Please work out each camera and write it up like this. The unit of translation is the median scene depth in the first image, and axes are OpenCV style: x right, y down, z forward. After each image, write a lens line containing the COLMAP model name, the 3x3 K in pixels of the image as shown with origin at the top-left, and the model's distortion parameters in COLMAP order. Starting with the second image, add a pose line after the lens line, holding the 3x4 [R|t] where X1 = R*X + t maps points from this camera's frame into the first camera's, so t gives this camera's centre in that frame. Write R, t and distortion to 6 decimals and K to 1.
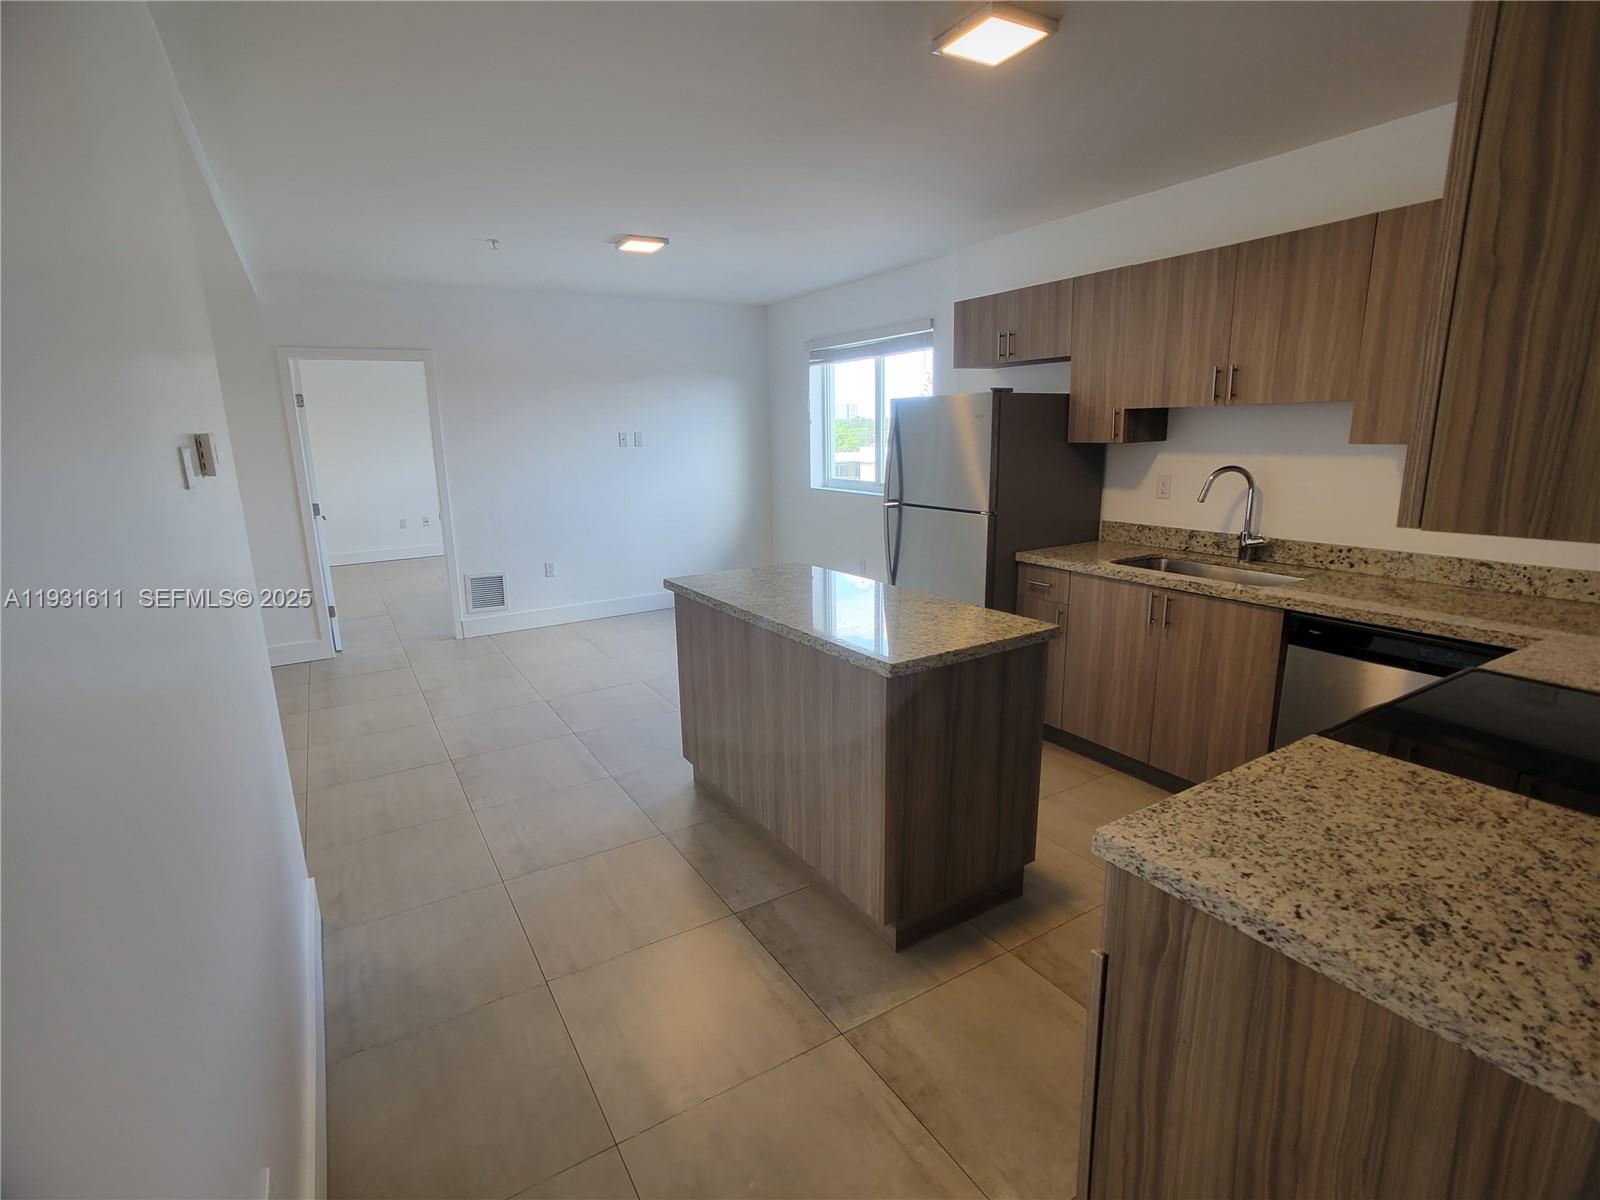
lens RADIAL K [[772.9, 0, 784.7], [0, 772.9, 593.1], [0, 0, 1]] dist [-0.024851, 0.019965]
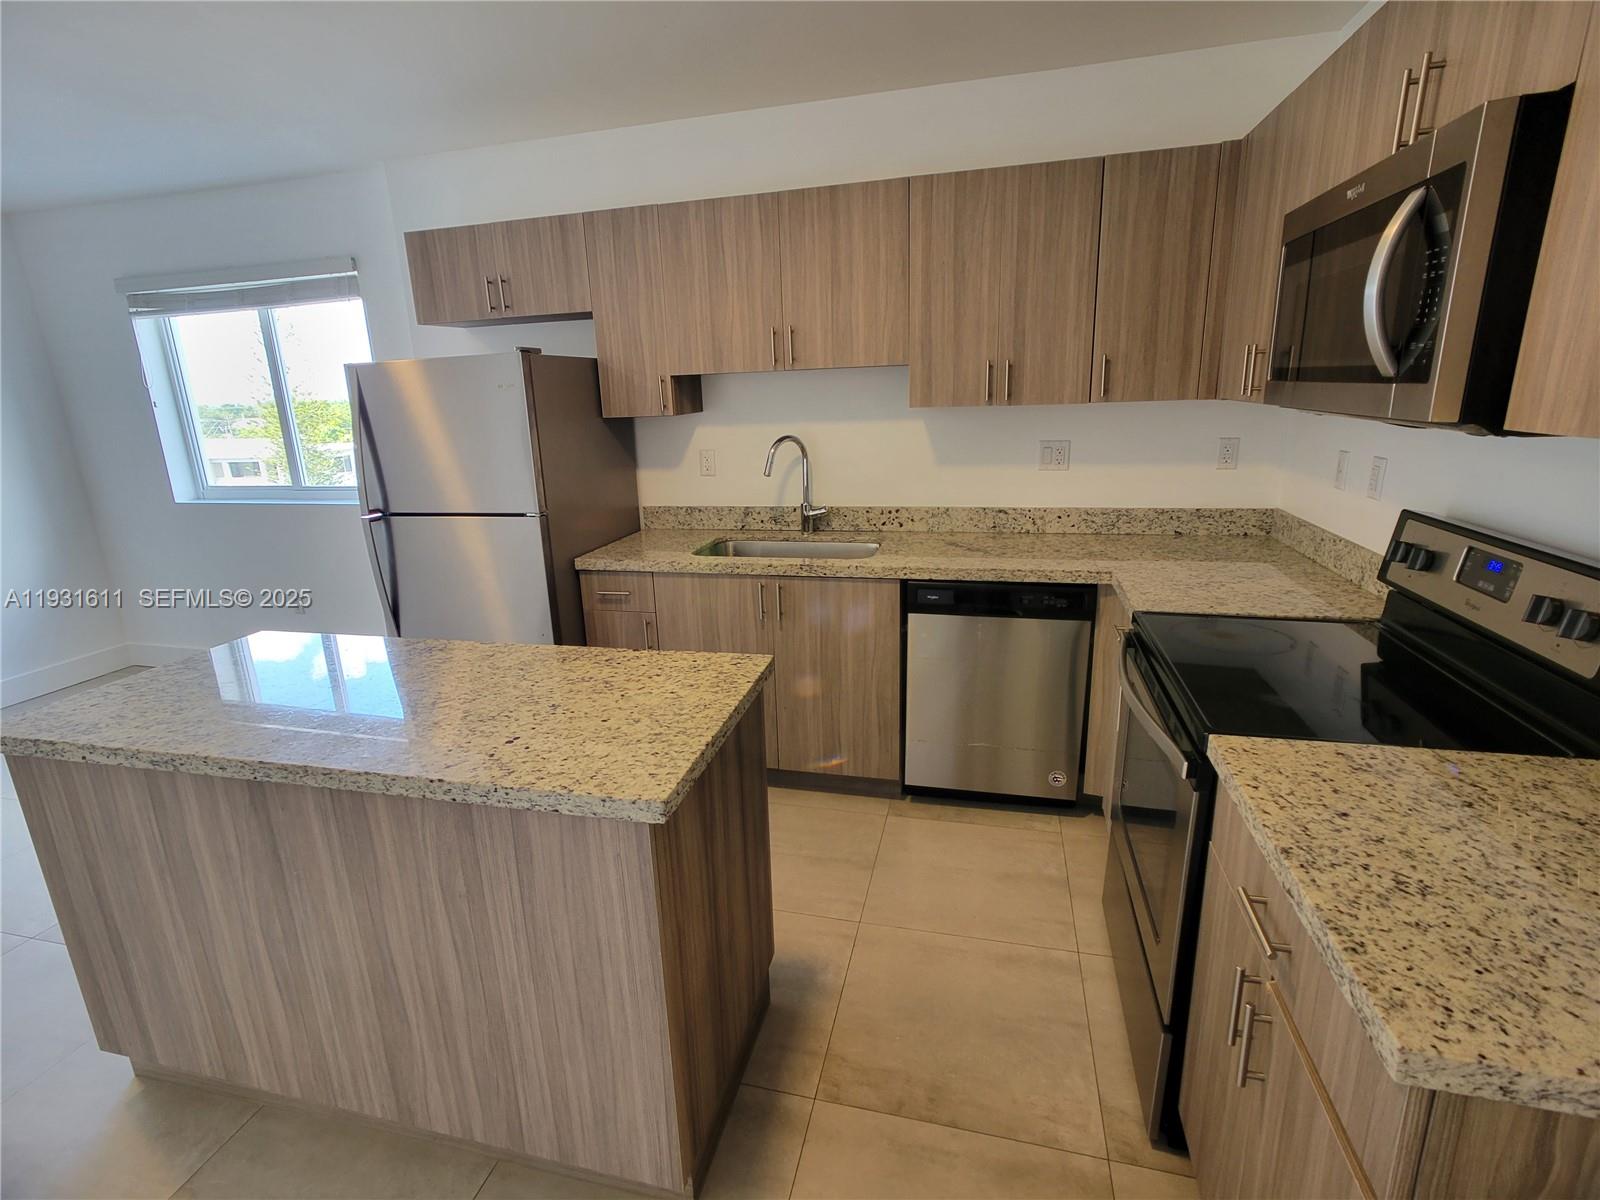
lens RADIAL K [[766.7, 0, 771.4], [0, 766.7, 593.3], [0, 0, 1]] dist [-0.025775, 0.016225]
pose [[0.717939, -0.182973, 0.671628, -0.101754], [0.166780, 0.981948, 0.089234, -0.062103], [-0.675832, 0.047950, 0.735495, 0.326354]]
